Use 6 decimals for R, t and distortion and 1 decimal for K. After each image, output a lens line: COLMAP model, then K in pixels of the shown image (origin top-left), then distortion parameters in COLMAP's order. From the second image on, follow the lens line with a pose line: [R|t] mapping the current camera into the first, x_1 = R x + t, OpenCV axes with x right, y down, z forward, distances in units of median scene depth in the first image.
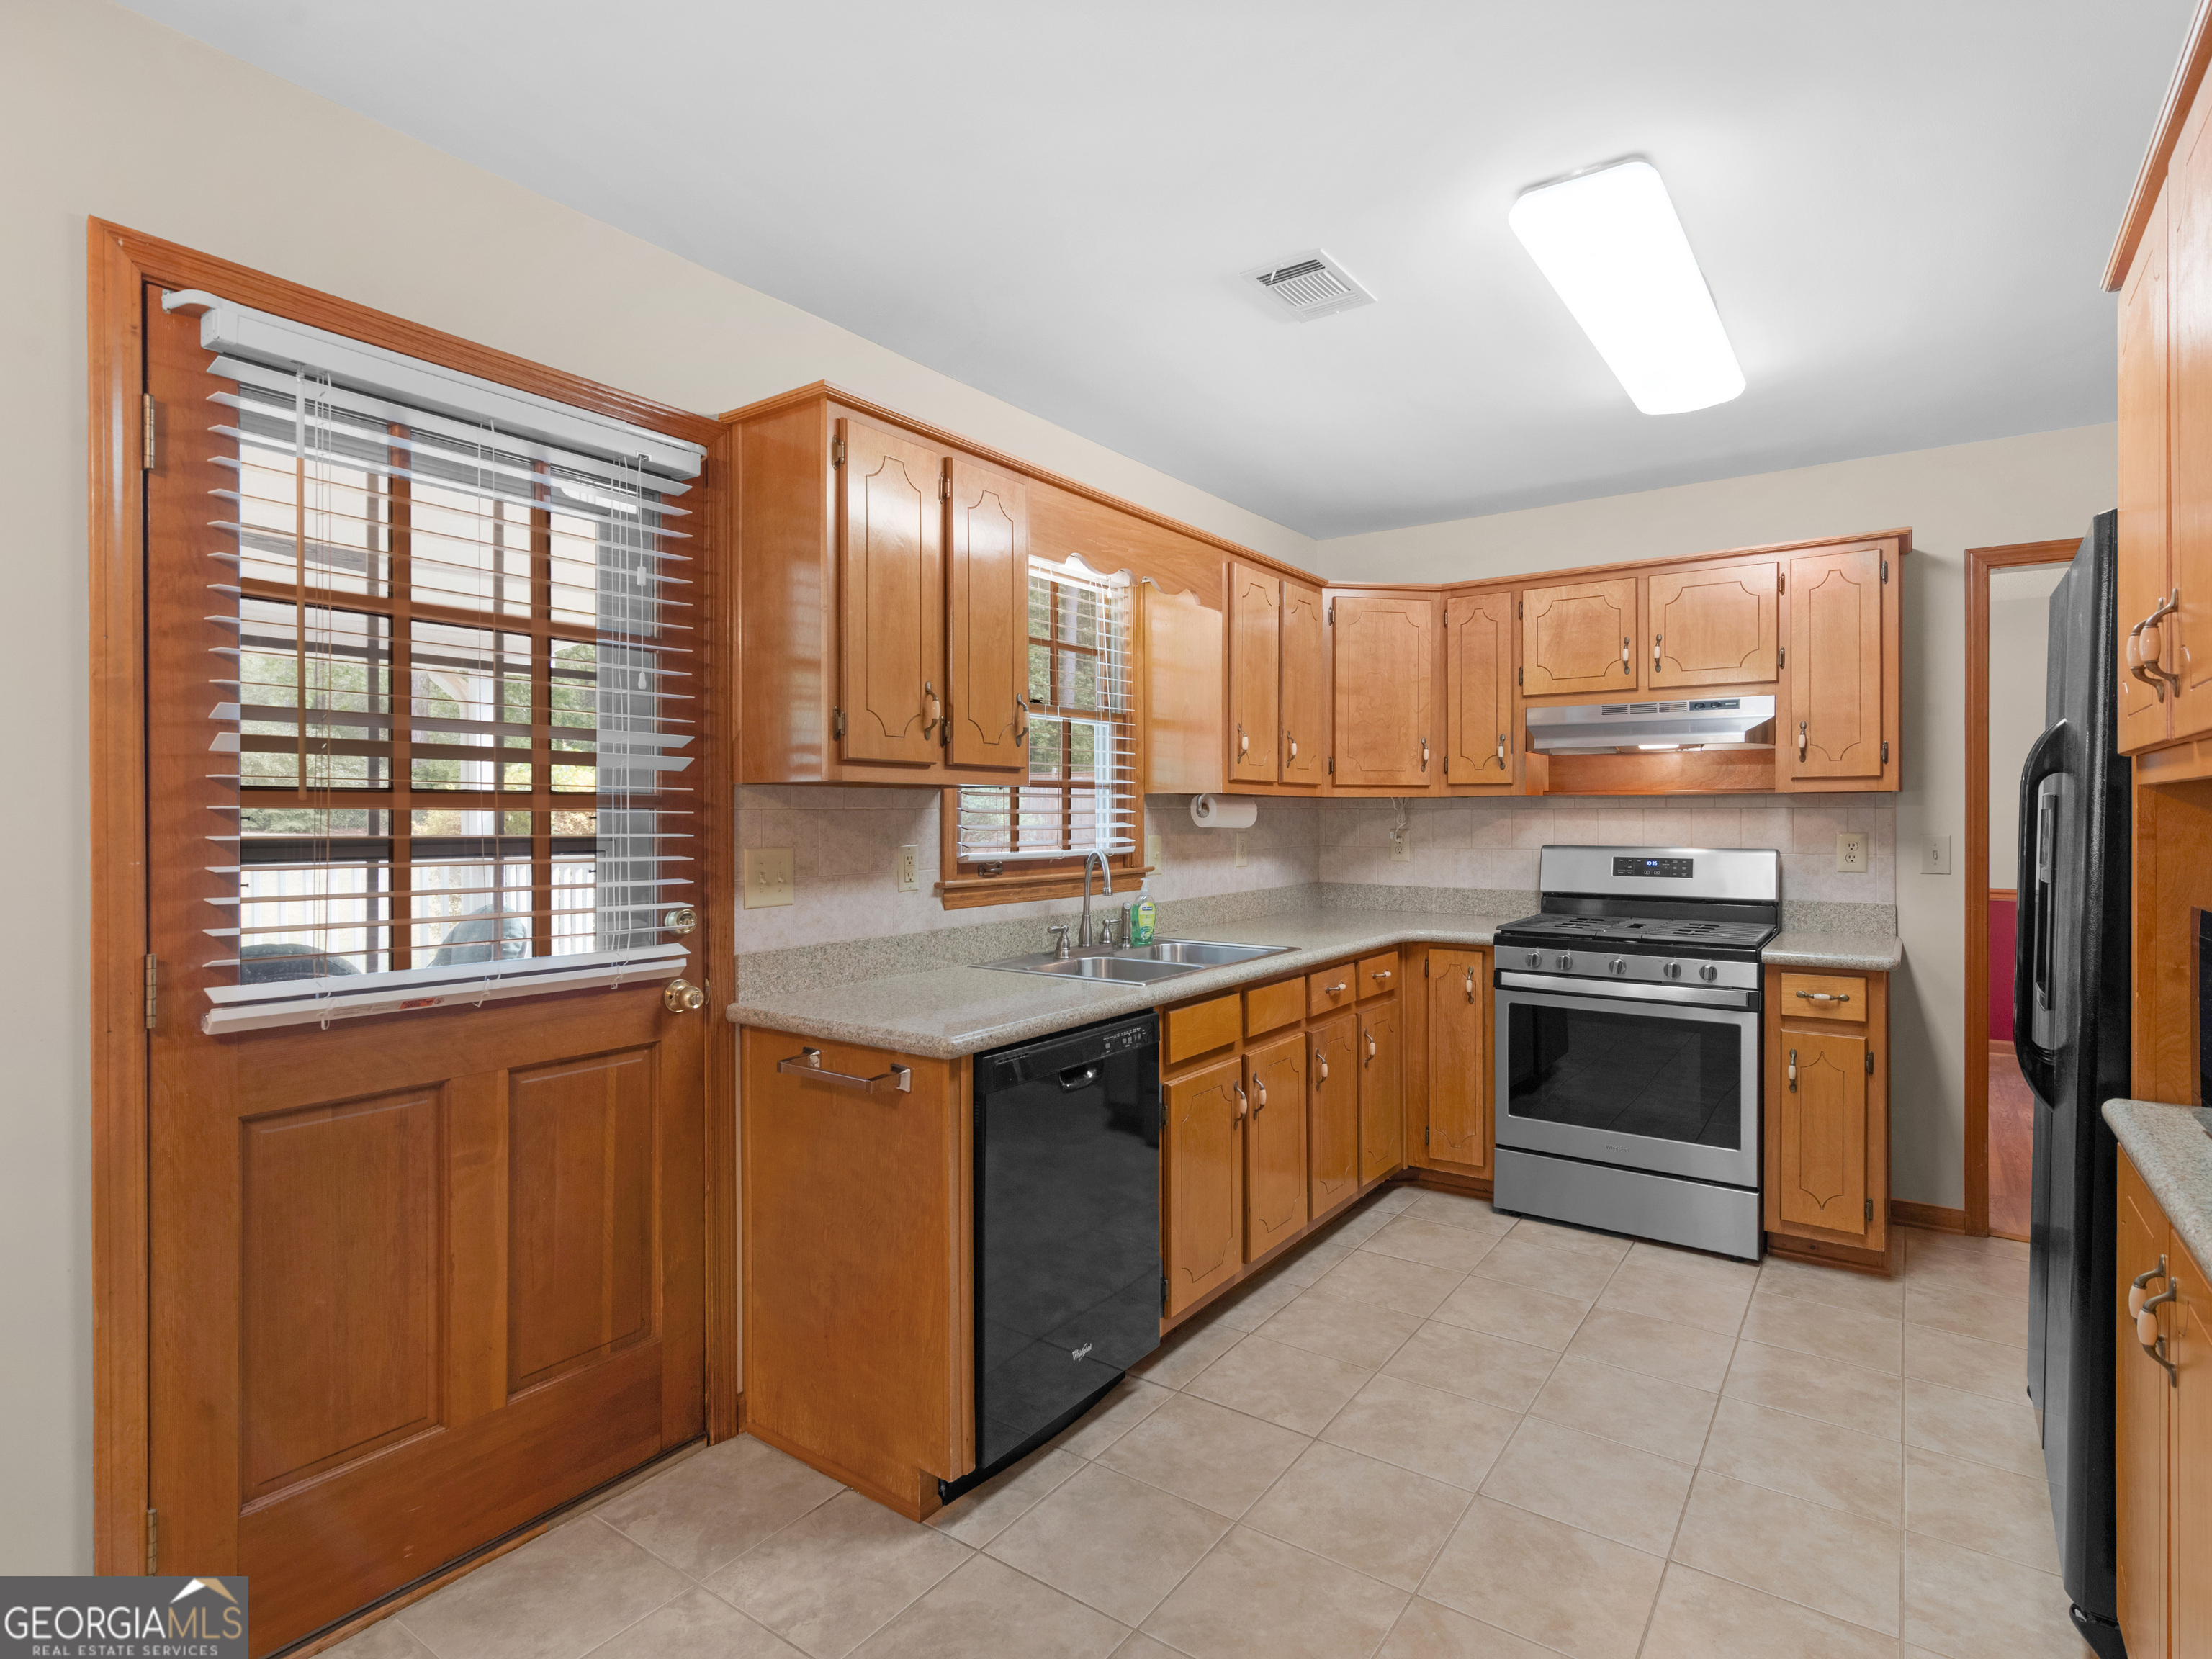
lens RADIAL K [[1132.4, 0, 1116.3], [0, 1132.4, 813.5], [0, 0, 1]] dist [-0.000919, 0.000183]
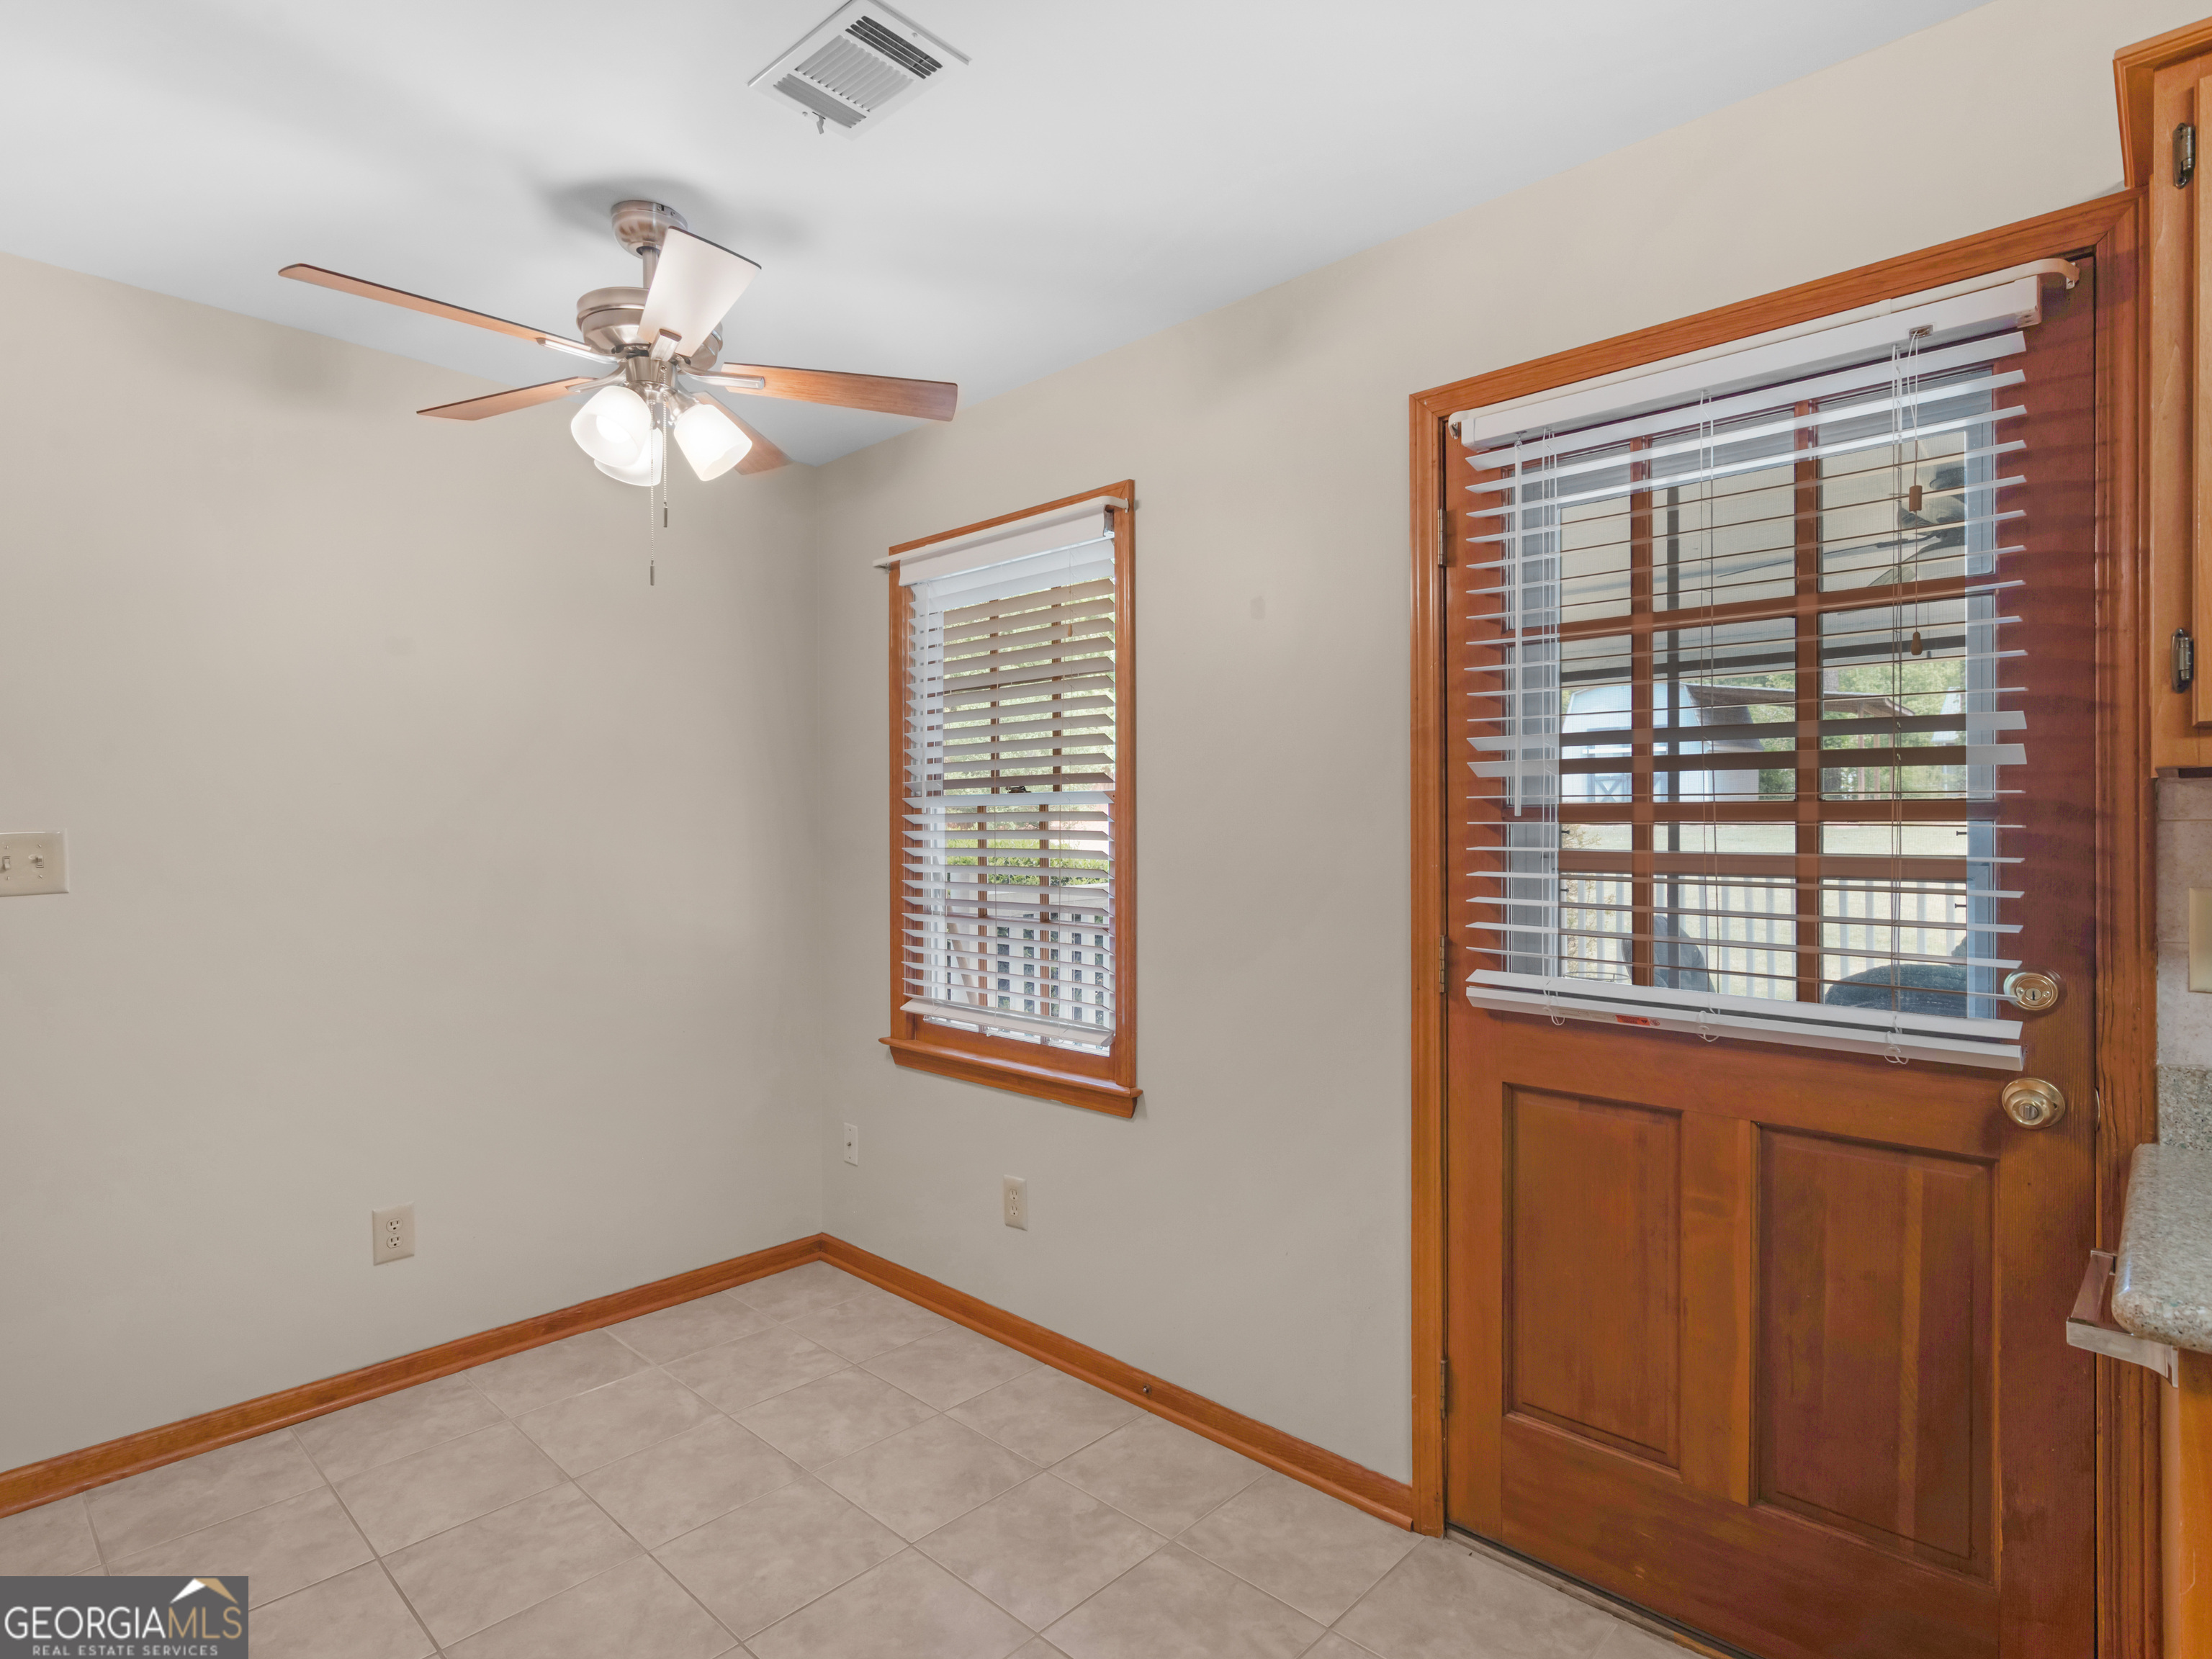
lens RADIAL K [[1126.8, 0, 1106.0], [0, 1126.8, 829.5], [0, 0, 1]] dist [0.000841, 0.000314]
pose [[-0.133498, 0.003091, -0.991044, 0.300757], [0.001460, 0.999995, 0.002922, -0.001700], [0.991048, -0.001057, -0.133502, 0.486316]]
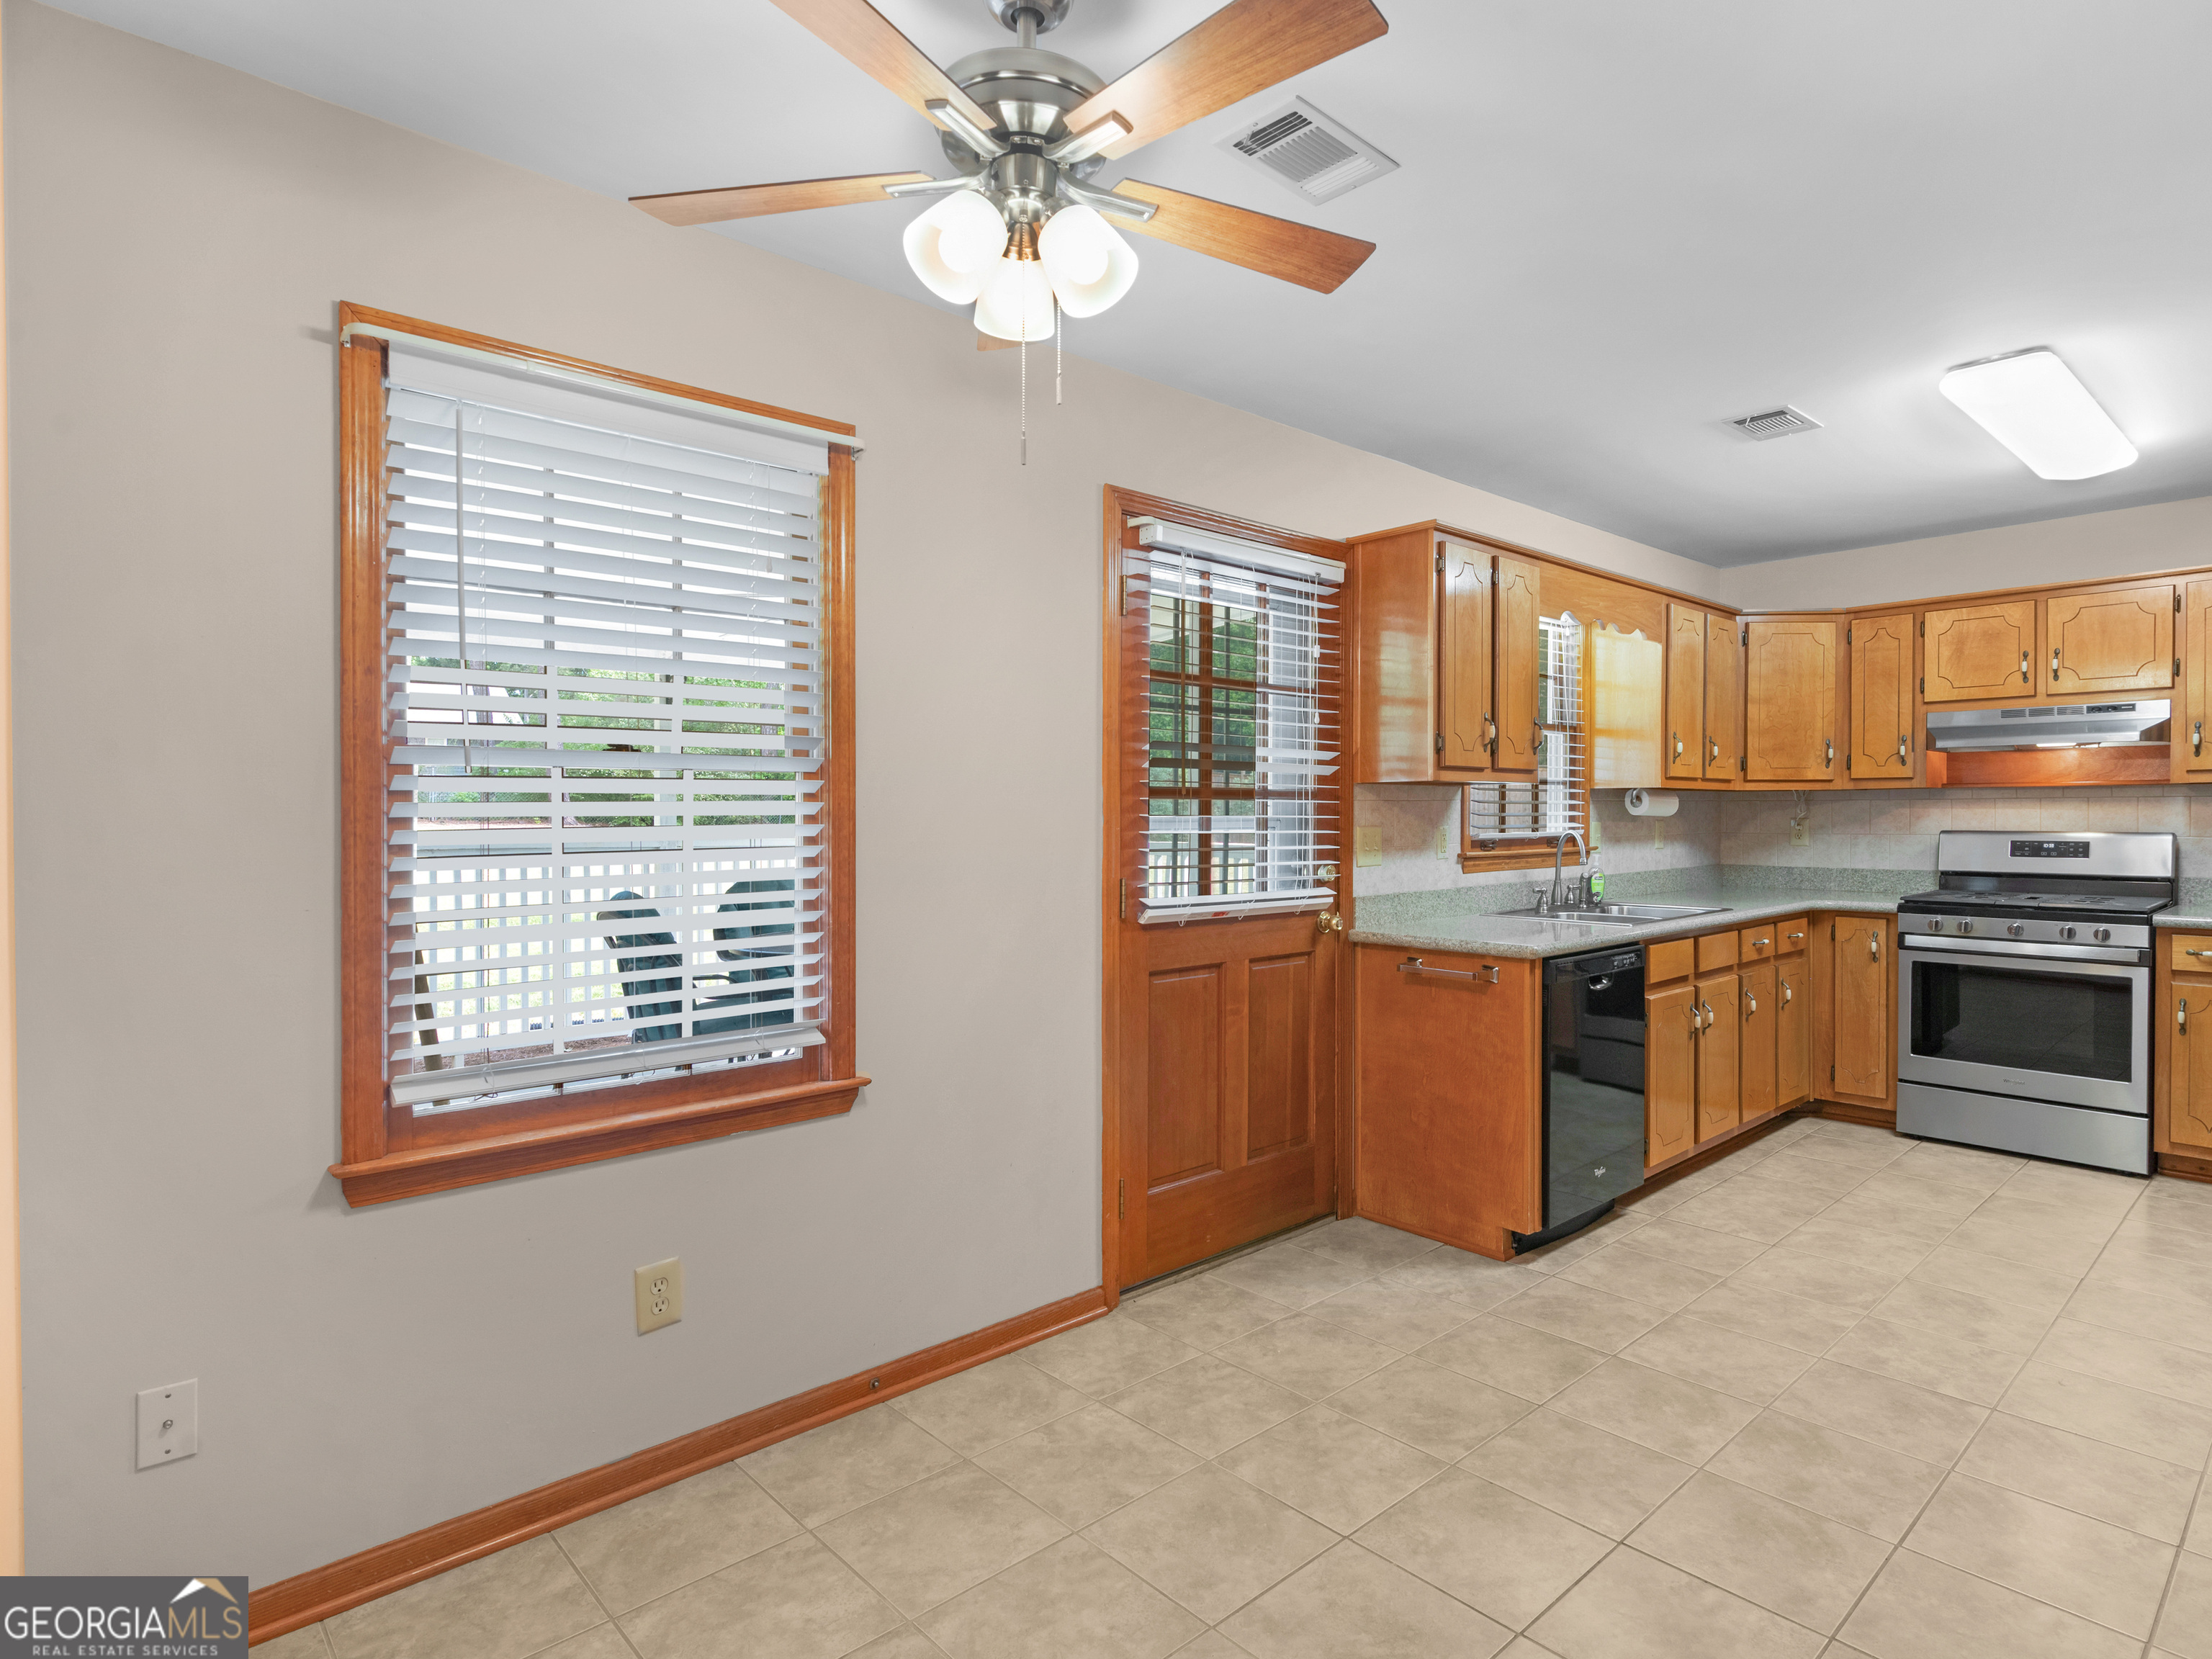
lens RADIAL K [[1193.4, 0, 1135.1], [0, 1193.4, 830.8], [0, 0, 1]] dist [0.001249, -0.000319]
pose [[0.977725, -0.000306, -0.209890, -0.262520], [0.003346, 0.999895, 0.014128, 0.012382], [0.209863, -0.014515, 0.977623, -0.555597]]
